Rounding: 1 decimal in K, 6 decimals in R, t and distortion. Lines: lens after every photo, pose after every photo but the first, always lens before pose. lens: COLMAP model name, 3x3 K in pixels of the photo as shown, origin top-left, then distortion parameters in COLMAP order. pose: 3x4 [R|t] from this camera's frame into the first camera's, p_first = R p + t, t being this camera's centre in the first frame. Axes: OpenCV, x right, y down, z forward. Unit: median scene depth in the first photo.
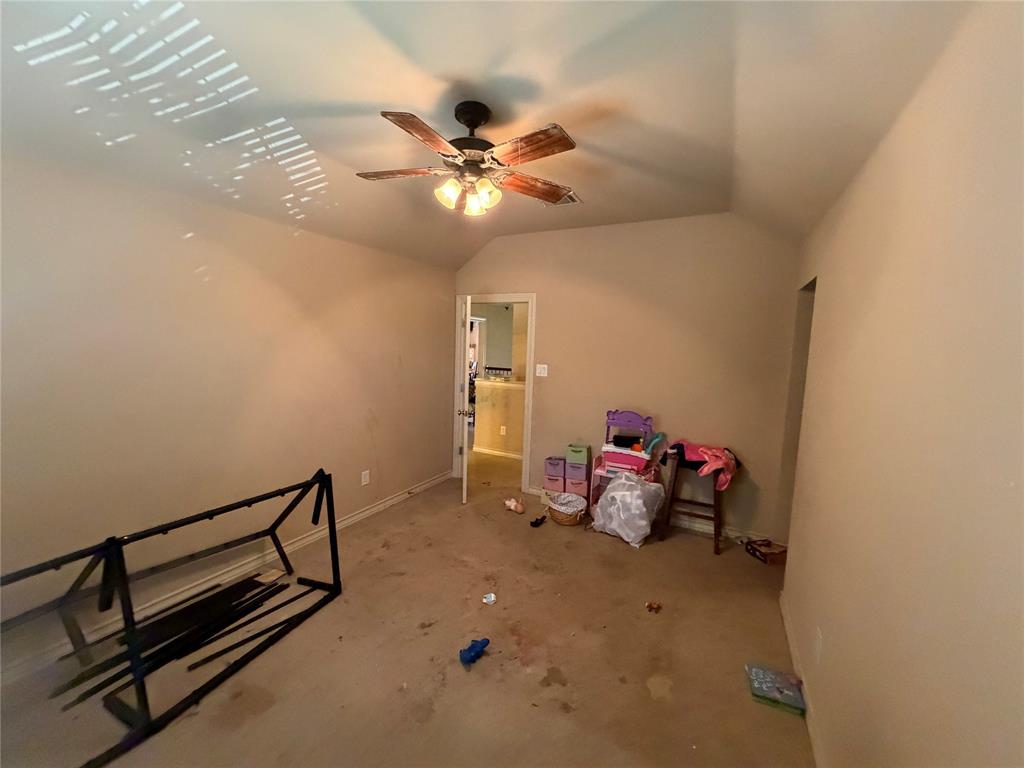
lens RADIAL K [[415.4, 0, 508.8], [0, 415.4, 382.9], [0, 0, 1]] dist [0.001842, 0.001045]
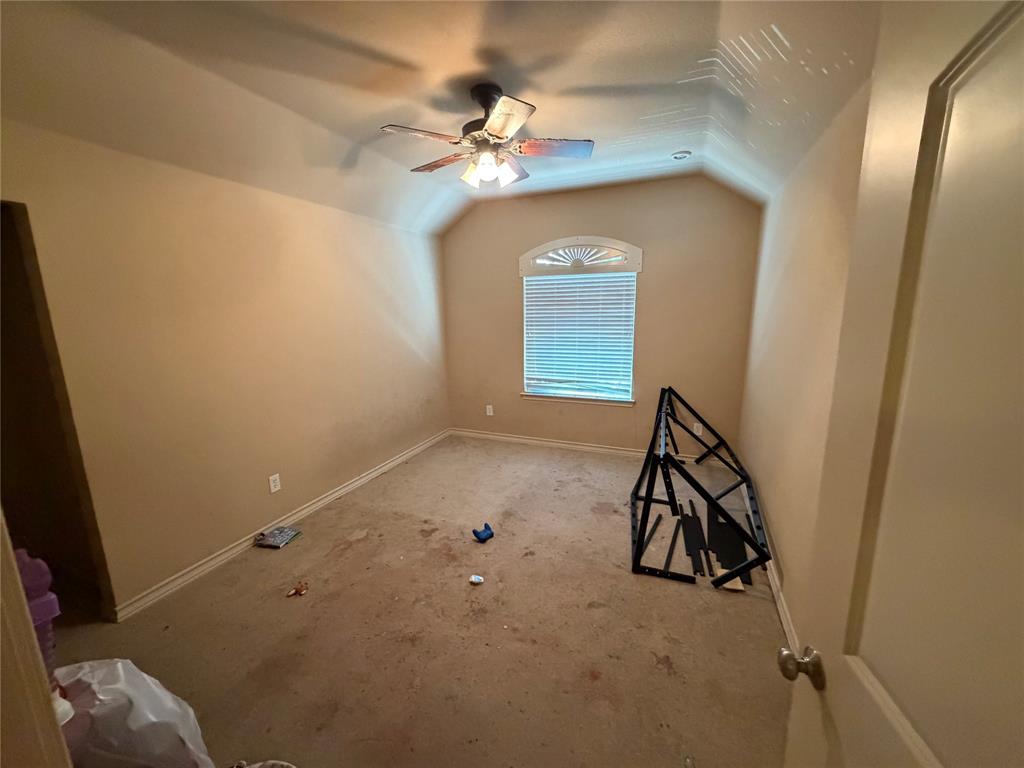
lens RADIAL K [[415.4, 0, 507.6], [0, 415.4, 383.6], [0, 0, 1]] dist [0.001842, 0.001045]
pose [[-0.995699, 0.001163, -0.092642, -0.032809], [-0.024535, 0.960913, 0.275760, -0.182435], [0.089342, 0.276847, -0.956752, 1.956840]]
